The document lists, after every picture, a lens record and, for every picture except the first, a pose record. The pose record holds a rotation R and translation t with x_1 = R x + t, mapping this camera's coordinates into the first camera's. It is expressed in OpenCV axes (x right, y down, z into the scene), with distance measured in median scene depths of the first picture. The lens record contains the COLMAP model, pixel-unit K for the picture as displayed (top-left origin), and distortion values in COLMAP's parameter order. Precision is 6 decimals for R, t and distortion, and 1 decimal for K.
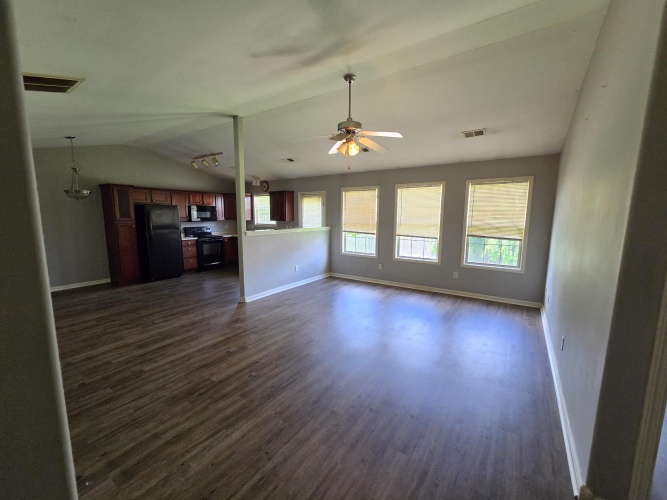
lens RADIAL K [[271.3, 0, 333.1], [0, 271.3, 254.4], [0, 0, 1]] dist [-0.000673, -0.001338]
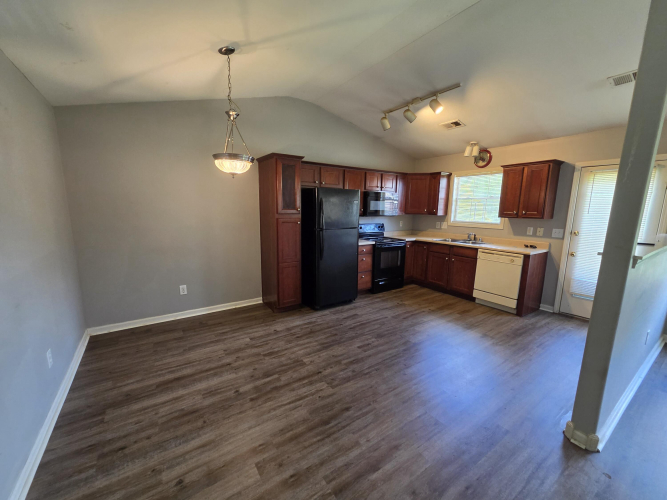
lens RADIAL K [[271.3, 0, 333.1], [0, 271.3, 254.4], [0, 0, 1]] dist [-0.000673, -0.001338]
pose [[0.926095, 0.073072, -0.370147, -0.377406], [-0.065271, 0.997303, 0.033576, -0.049451], [0.371602, -0.006934, 0.928366, 0.393909]]
